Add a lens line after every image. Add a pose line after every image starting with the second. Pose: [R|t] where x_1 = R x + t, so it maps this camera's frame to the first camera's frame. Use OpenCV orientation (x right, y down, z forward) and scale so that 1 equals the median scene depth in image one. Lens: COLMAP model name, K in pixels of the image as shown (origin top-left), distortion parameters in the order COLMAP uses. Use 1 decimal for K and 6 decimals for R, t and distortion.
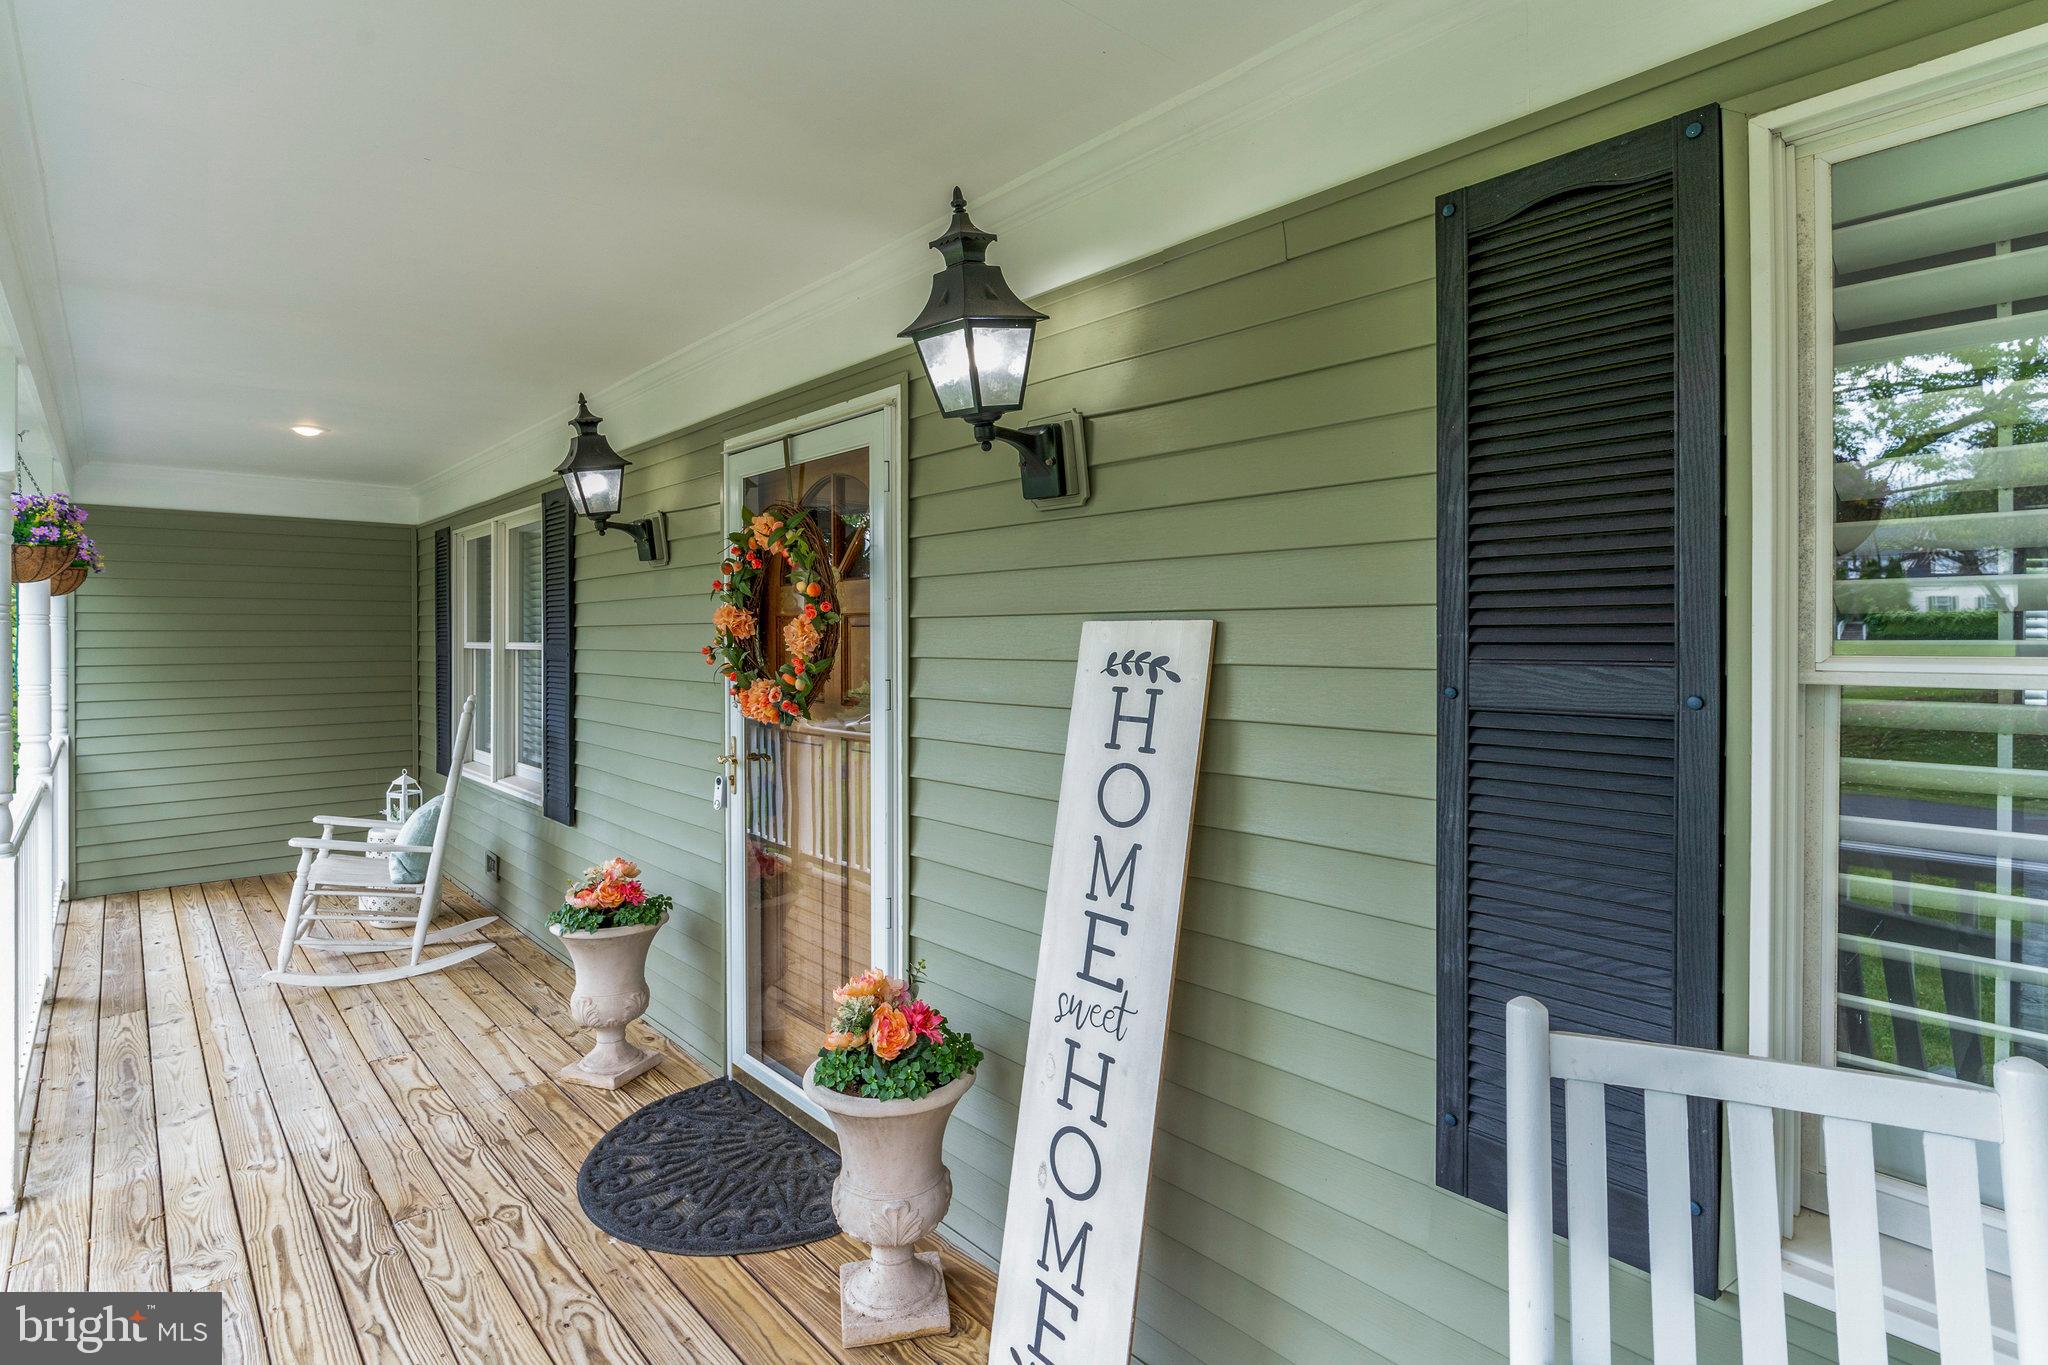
lens RADIAL K [[1051.5, 0, 1040.2], [0, 1051.5, 626.2], [0, 0, 1]] dist [-0.021195, -0.000861]
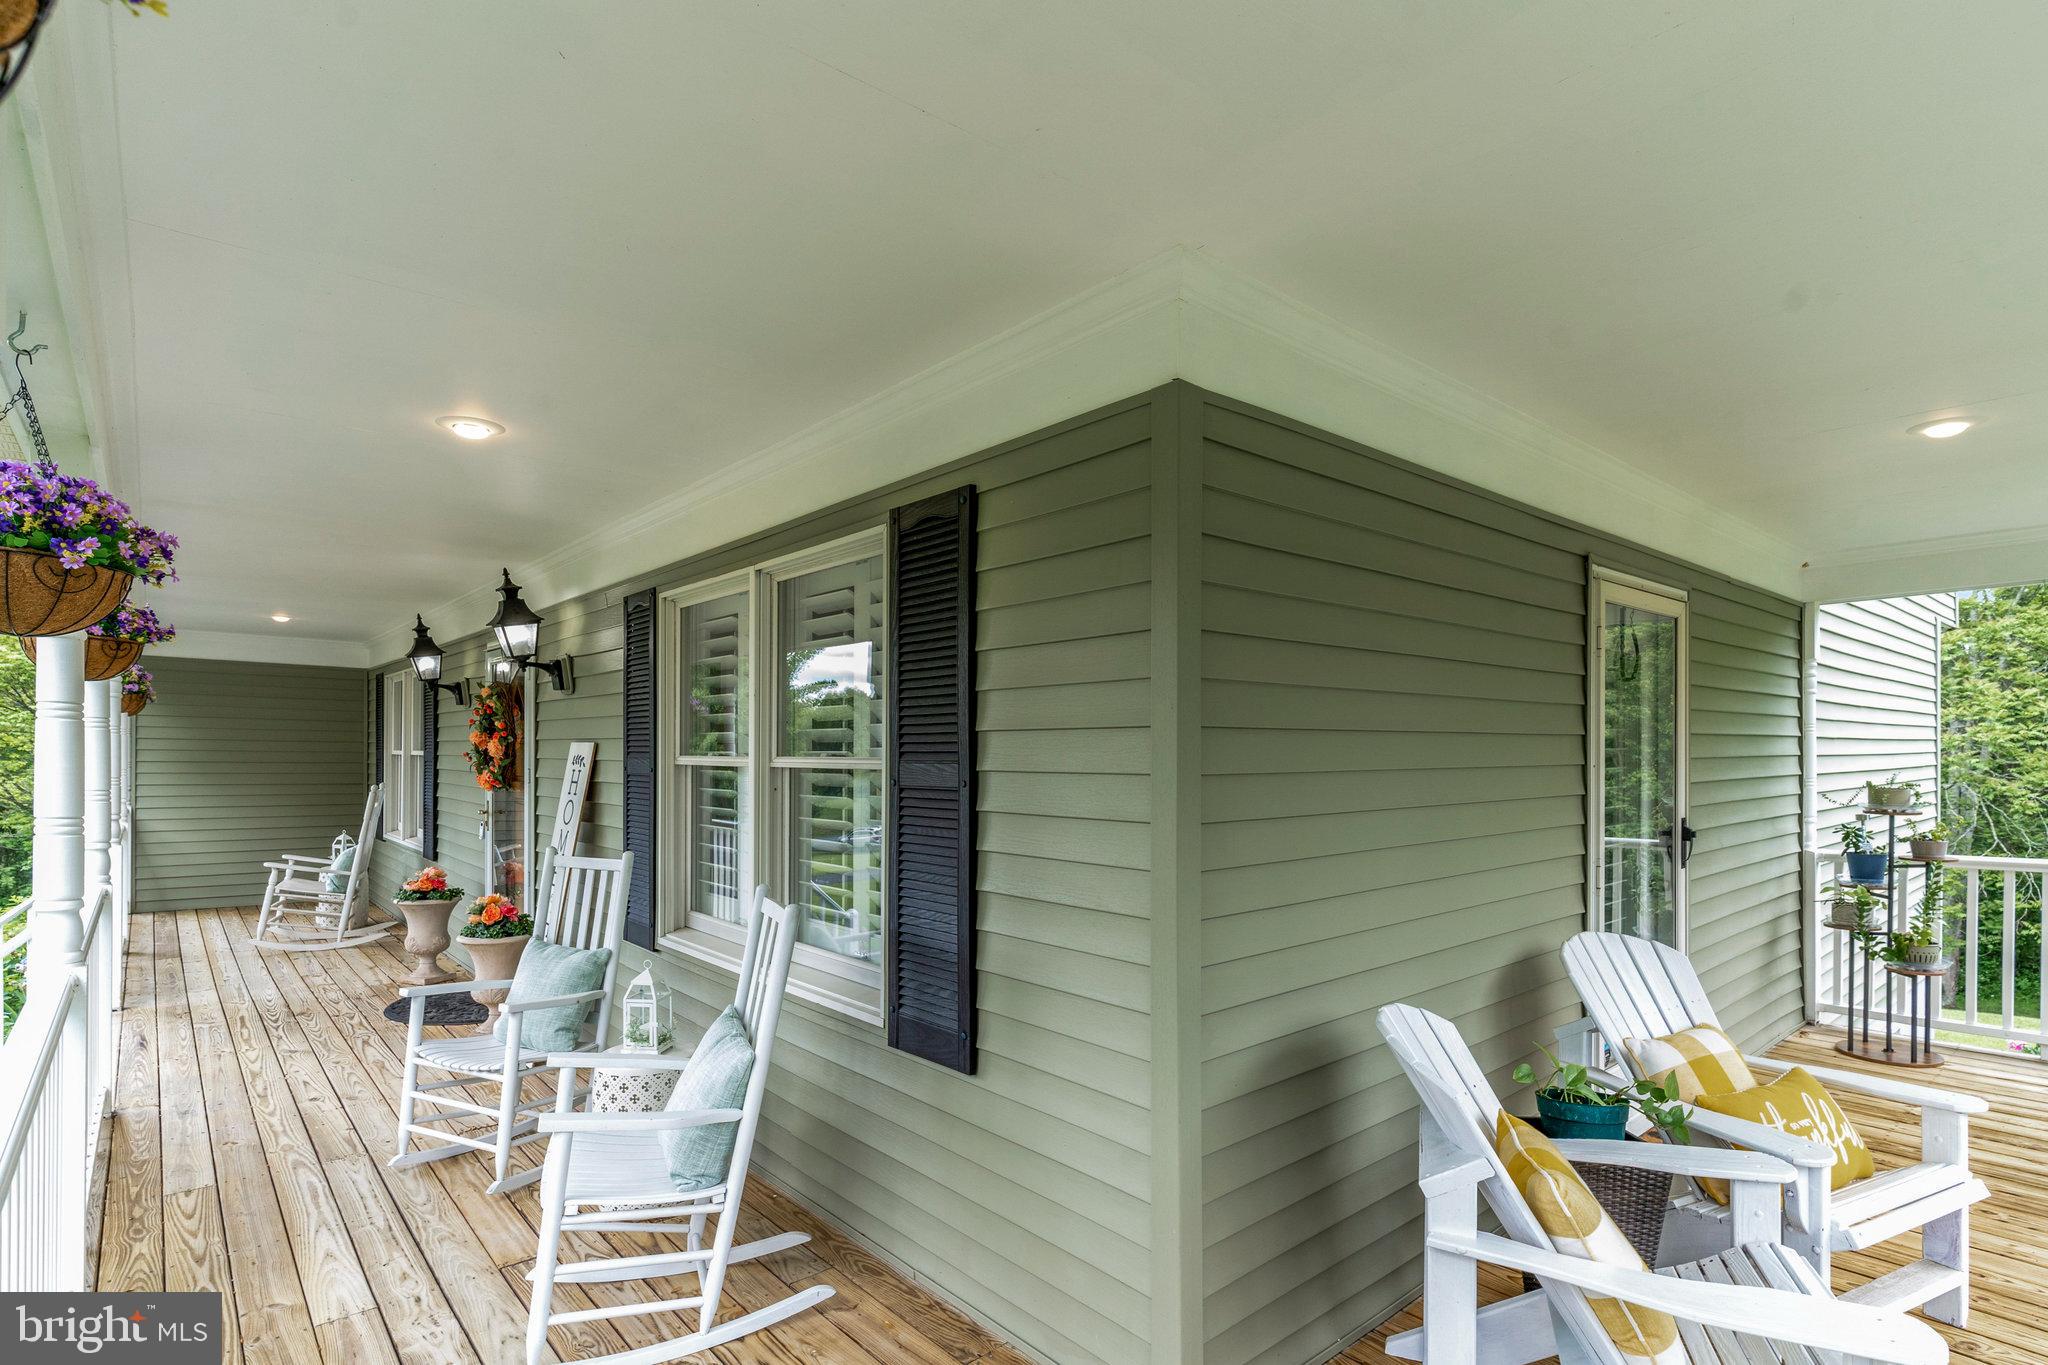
lens RADIAL K [[1015.1, 0, 1027.9], [0, 1015.1, 760.9], [0, 0, 1]] dist [-0.028198, 0.001585]
pose [[0.999843, 0.016927, -0.005252, 0.508602], [-0.016861, 0.999783, 0.012255, -0.003817], [0.005459, -0.012165, 0.999911, -0.599473]]
